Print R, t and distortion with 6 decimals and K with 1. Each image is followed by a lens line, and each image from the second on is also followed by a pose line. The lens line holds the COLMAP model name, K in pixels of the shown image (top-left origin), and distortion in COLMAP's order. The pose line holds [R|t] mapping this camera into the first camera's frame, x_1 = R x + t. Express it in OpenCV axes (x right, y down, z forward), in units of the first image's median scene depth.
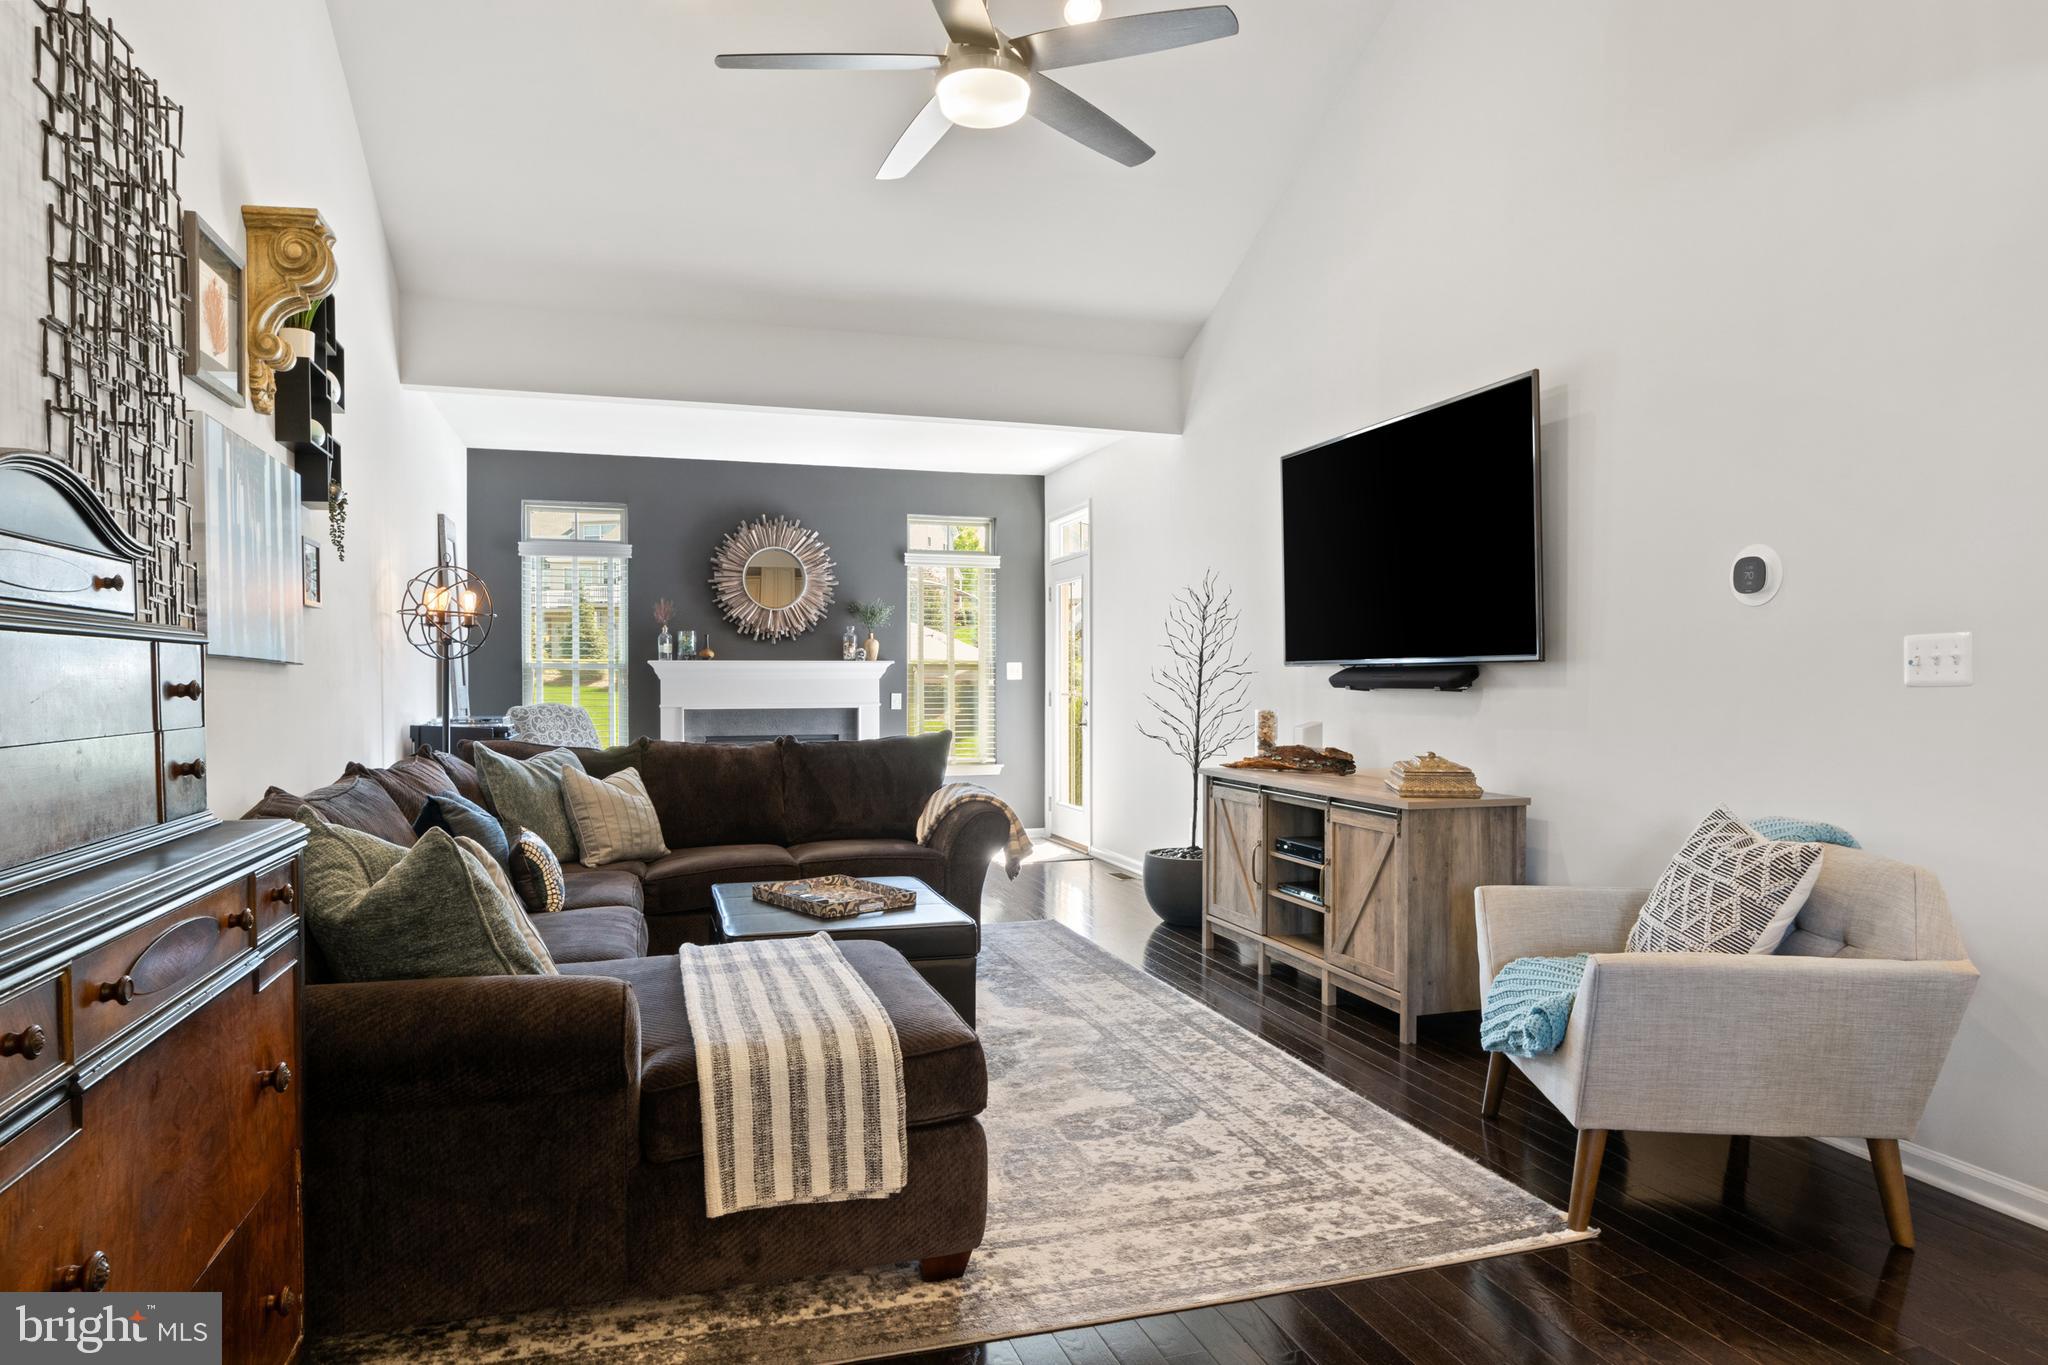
lens RADIAL K [[1229.6, 0, 1012.5], [0, 1229.6, 693.4], [0, 0, 1]] dist [-0.009413, -0.001661]
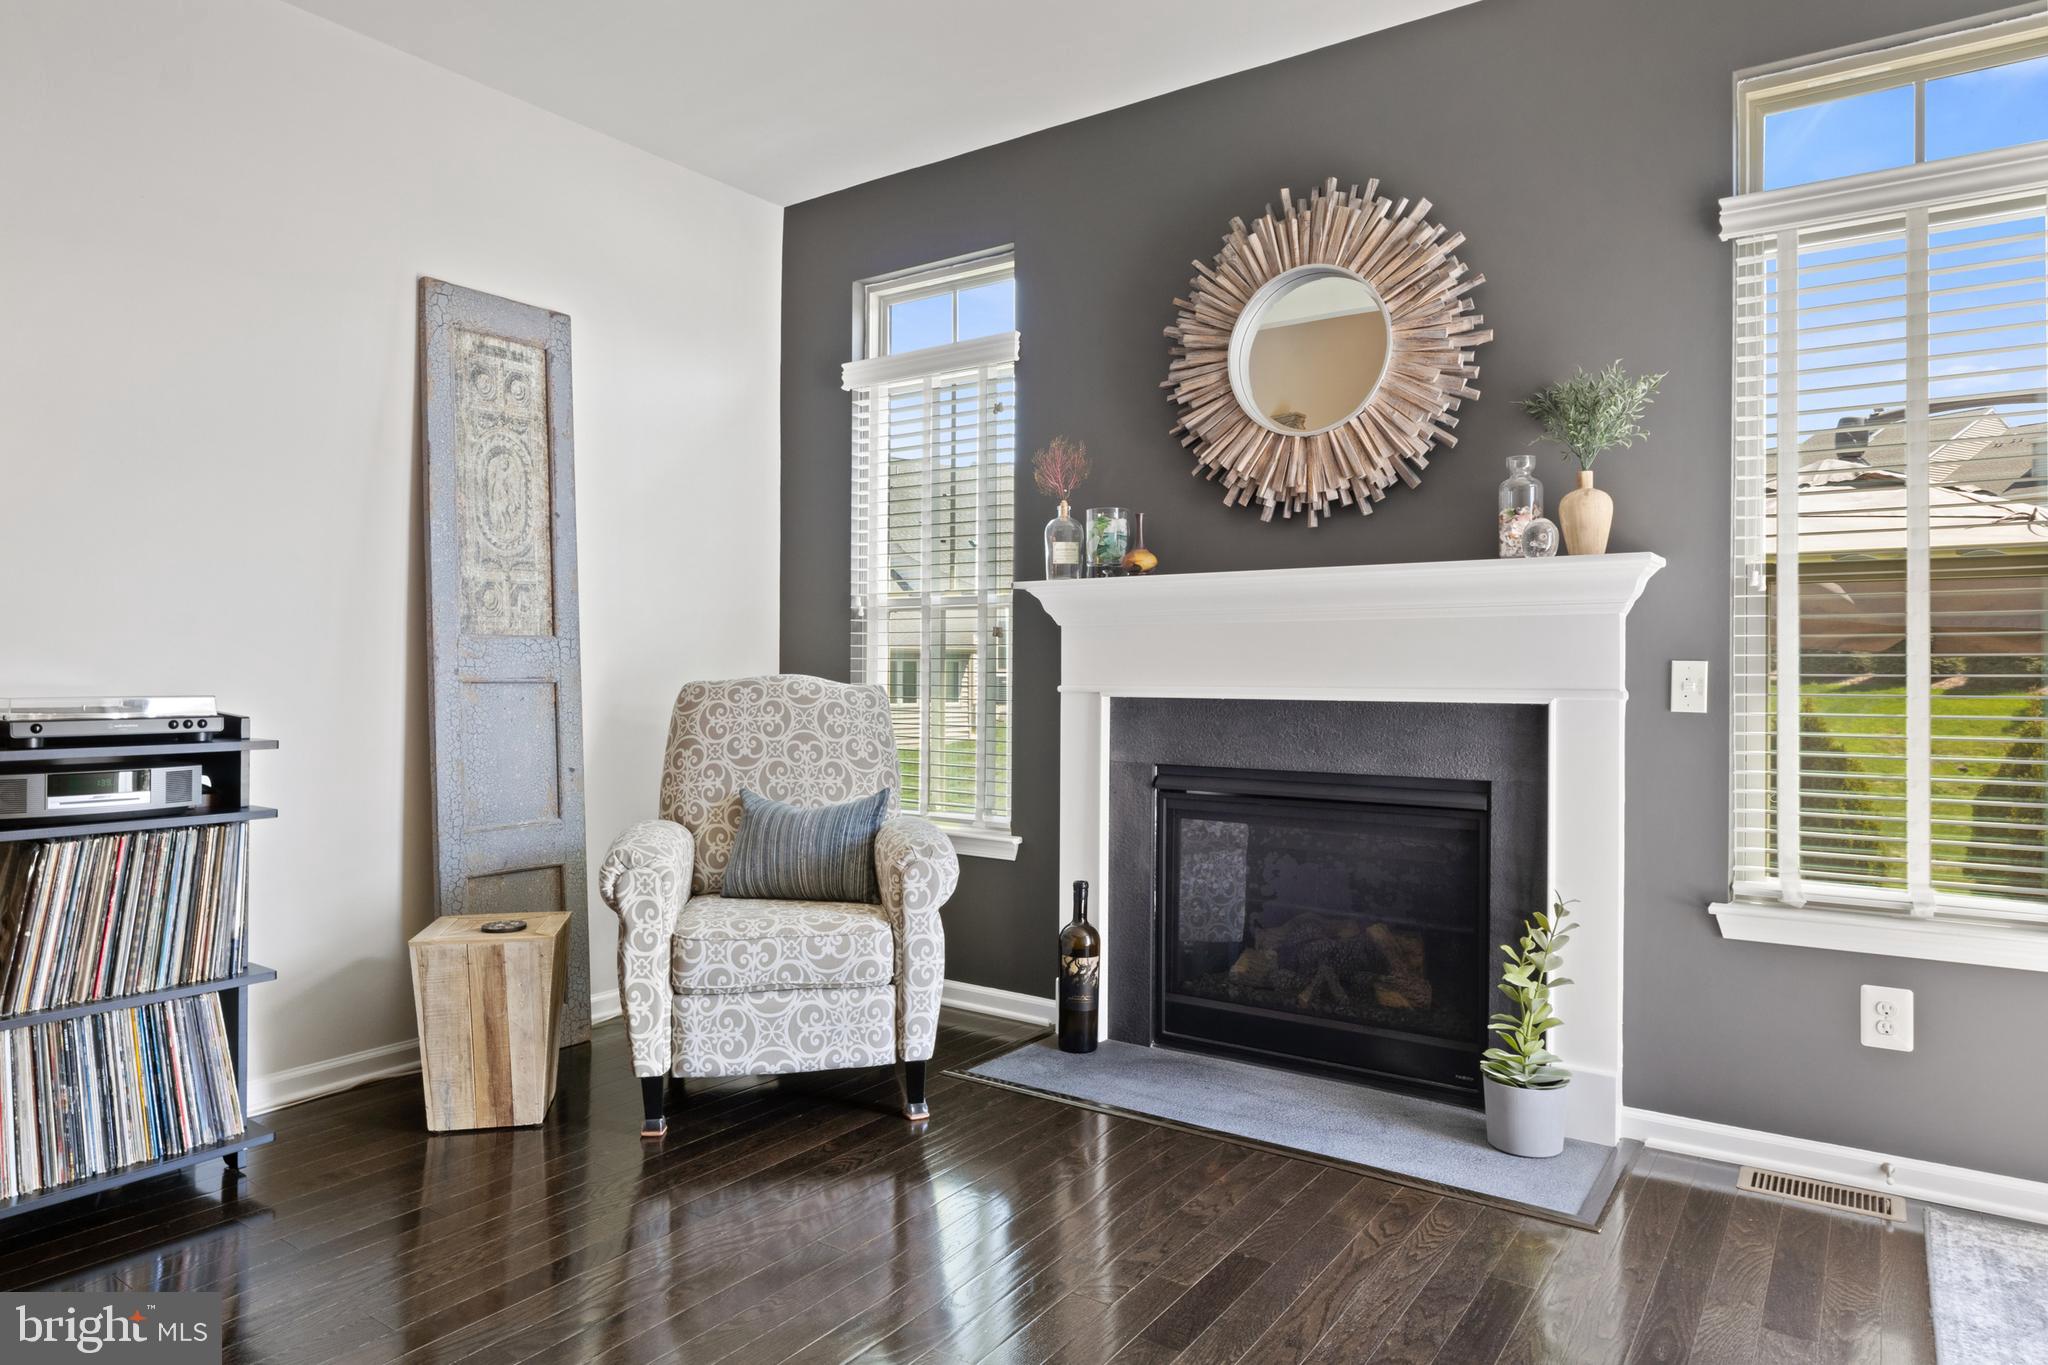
lens RADIAL K [[1229.6, 0, 1019.0], [0, 1229.6, 661.7], [0, 0, 1]] dist [-0.009413, -0.001661]
pose [[0.610079, -0.001309, -0.792339, 0.078247], [-0.012086, 0.999867, -0.010957, 0.009730], [0.792248, 0.016261, 0.609982, 1.149279]]
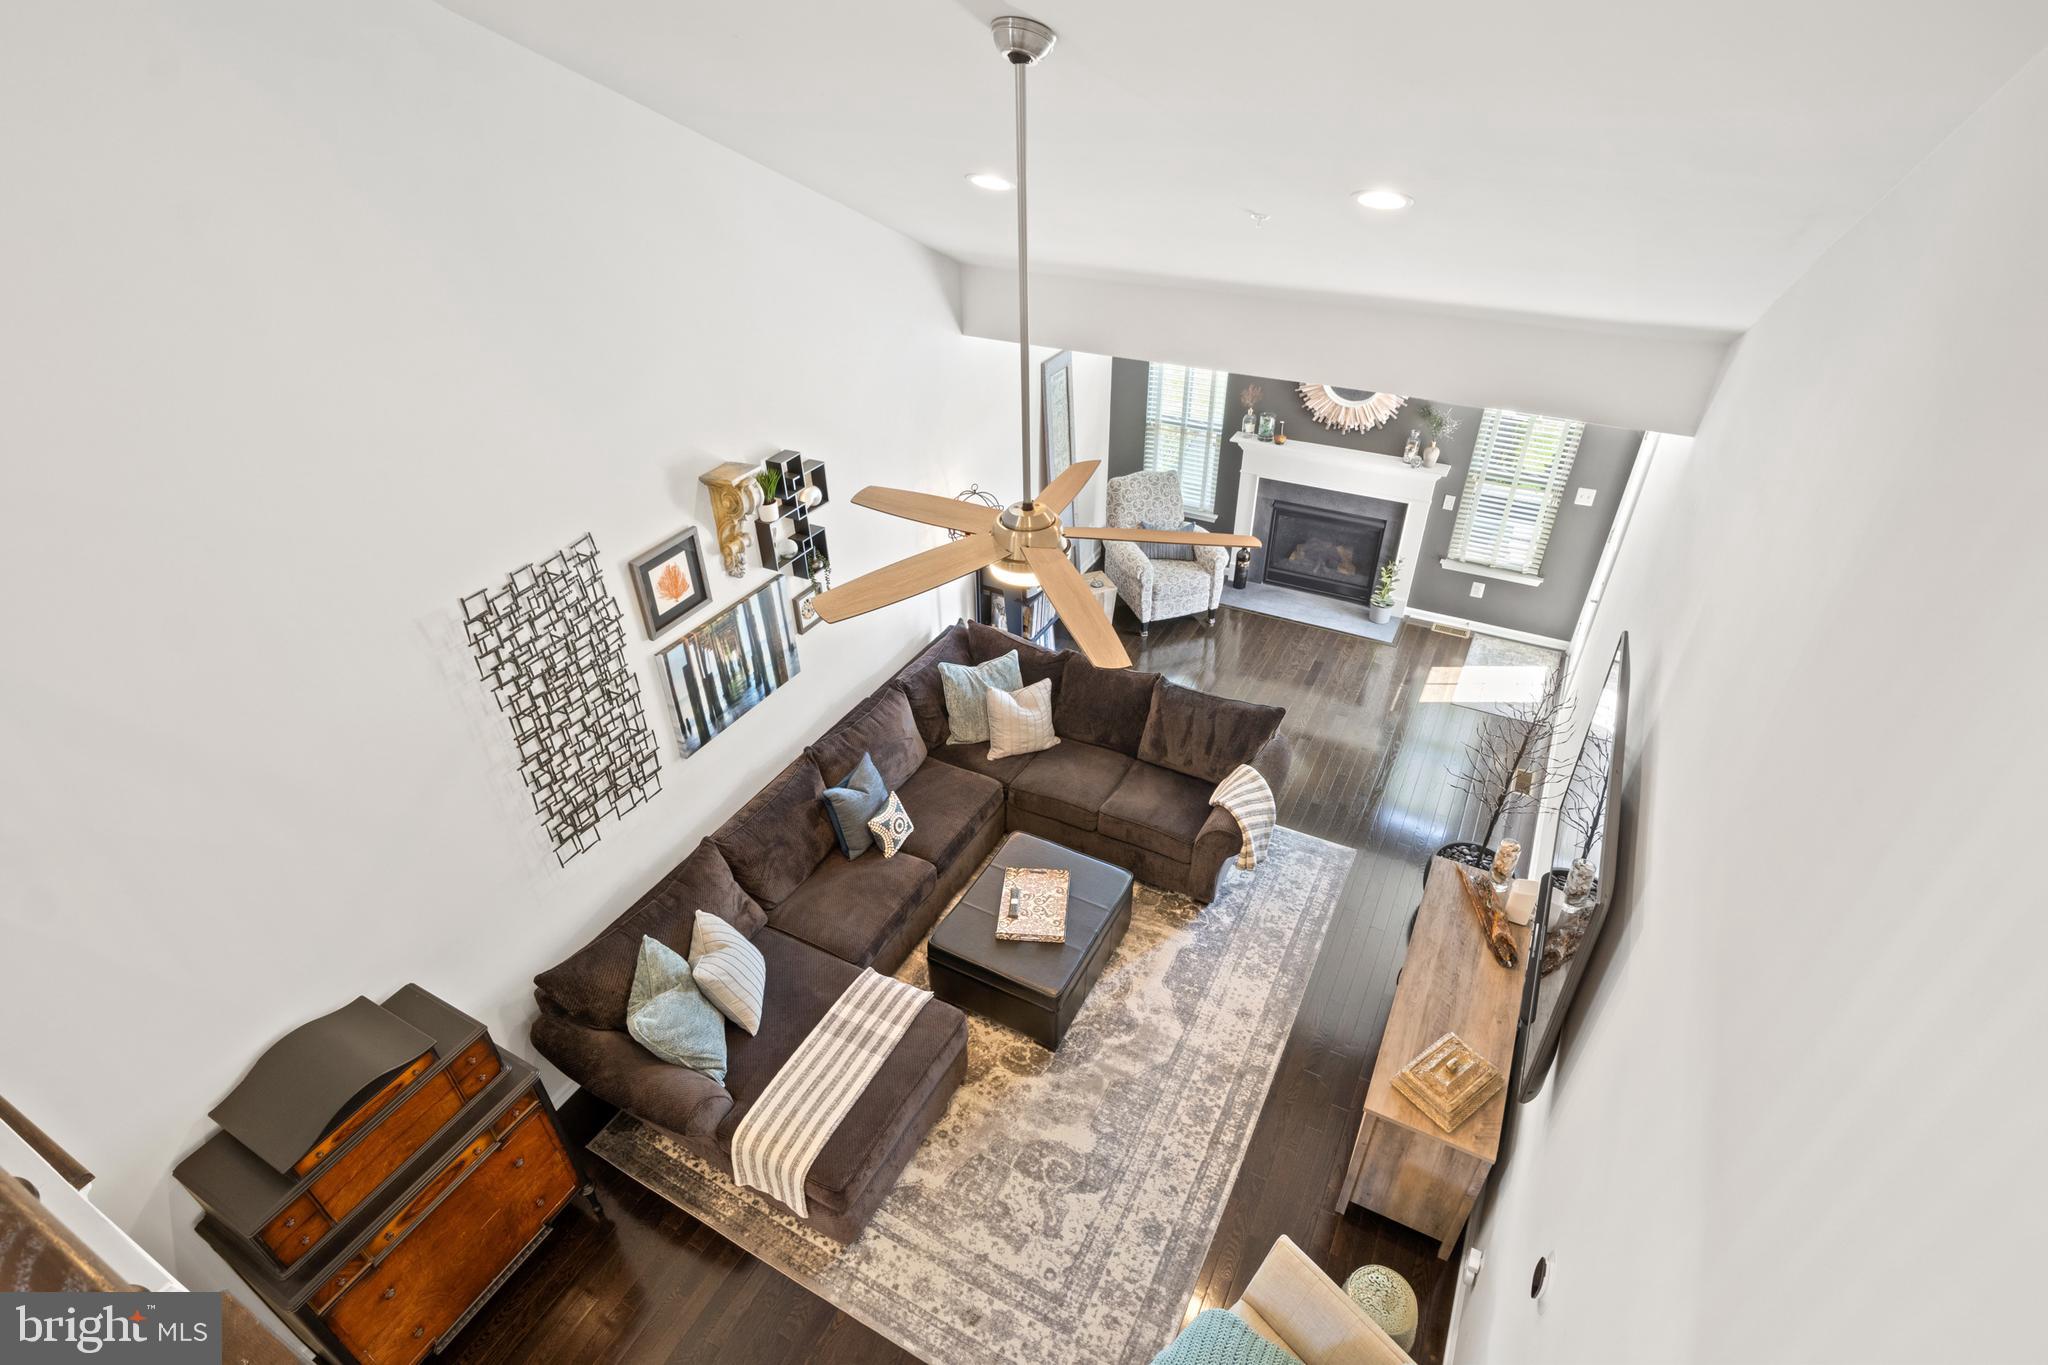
lens RADIAL K [[1027.8, 0, 1021.5], [0, 1027.8, 689.4], [0, 0, 1]] dist [-0.006388, -0.001352]
pose [[0.706222, 0.397877, -0.585614, 0.388225], [0.006860, 0.823266, 0.567614, -0.622751], [0.707957, -0.404879, 0.578679, 0.264379]]
